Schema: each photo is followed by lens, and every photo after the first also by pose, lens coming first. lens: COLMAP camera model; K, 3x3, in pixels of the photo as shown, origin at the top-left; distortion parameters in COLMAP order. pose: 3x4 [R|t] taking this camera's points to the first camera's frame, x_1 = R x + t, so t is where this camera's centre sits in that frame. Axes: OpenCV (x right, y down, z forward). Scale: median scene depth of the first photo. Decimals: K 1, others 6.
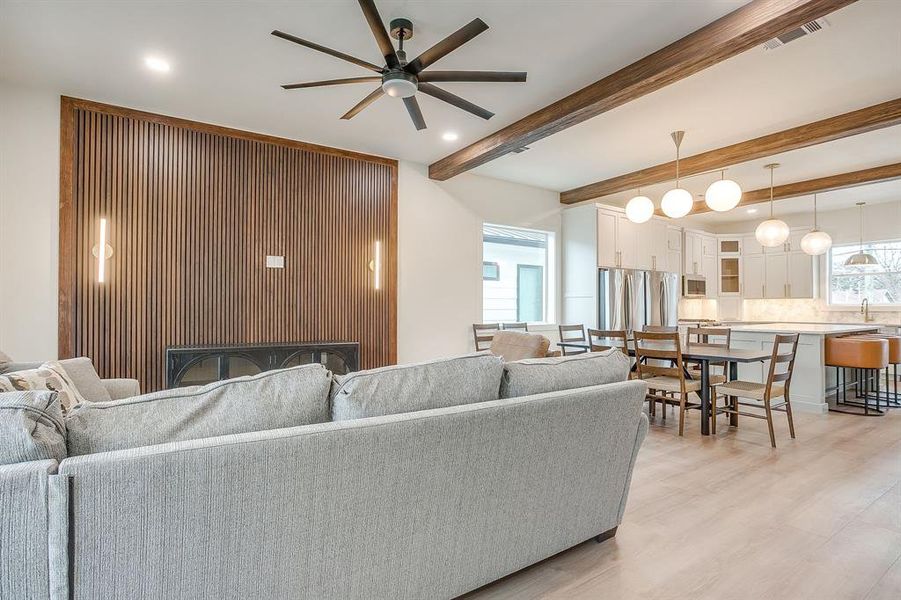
lens RADIAL K [[443.0, 0, 444.1], [0, 443.0, 303.9], [0, 0, 1]] dist [-0.059937, 0.029776]
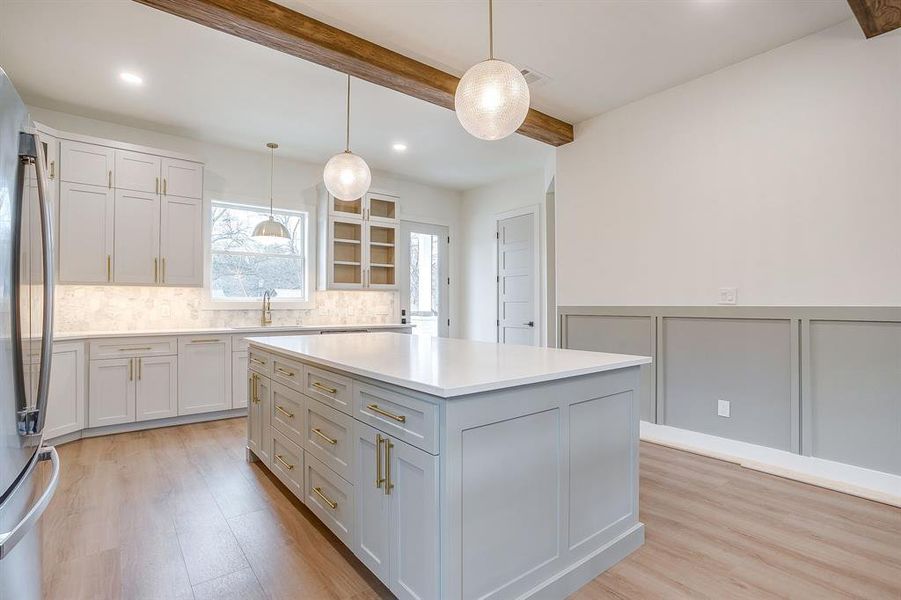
lens RADIAL K [[443.0, 0, 444.1], [0, 443.0, 303.9], [0, 0, 1]] dist [-0.059937, 0.029776]
pose [[-0.080743, 0.001283, 0.996734, 0.257672], [-0.009712, 0.999951, -0.002073, 0.006705], [-0.996688, -0.009848, -0.080726, 0.711499]]
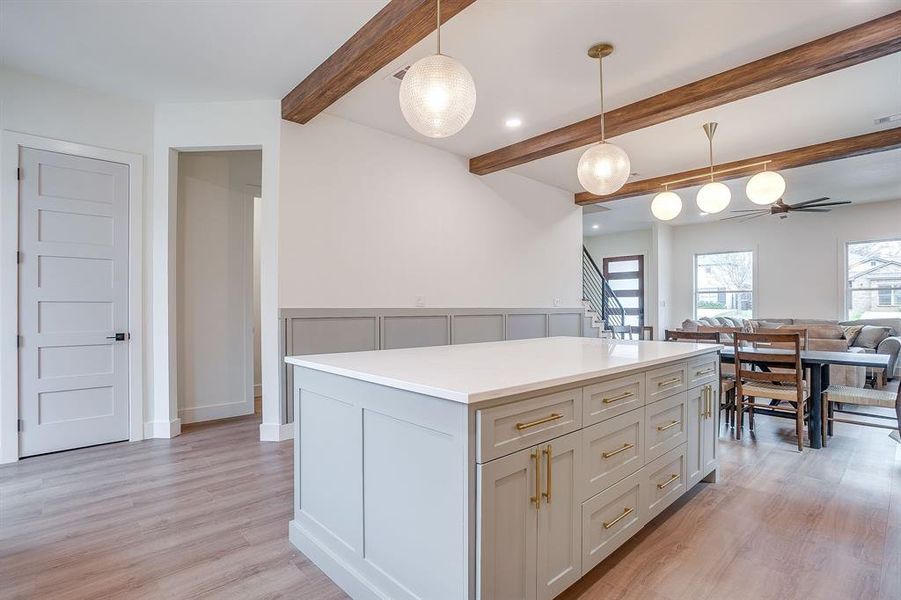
lens RADIAL K [[443.0, 0, 444.1], [0, 443.0, 303.9], [0, 0, 1]] dist [-0.059937, 0.029776]
pose [[-0.986057, -0.002148, -0.166396, 0.700744], [0.000546, 0.999870, -0.016140, 0.009874], [0.166409, -0.016006, -0.985927, 1.008512]]
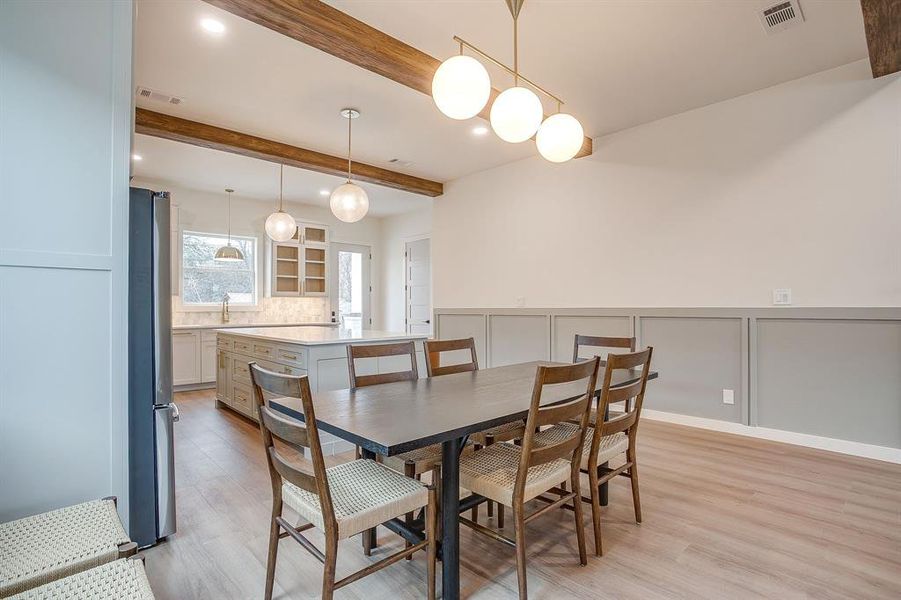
lens RADIAL K [[443.0, 0, 444.1], [0, 443.0, 303.9], [0, 0, 1]] dist [-0.059937, 0.029776]
pose [[-0.174377, 0.006770, 0.984656, 0.005479], [-0.005248, 0.999956, -0.007805, 0.005538], [-0.984665, -0.006528, -0.174334, 0.647030]]
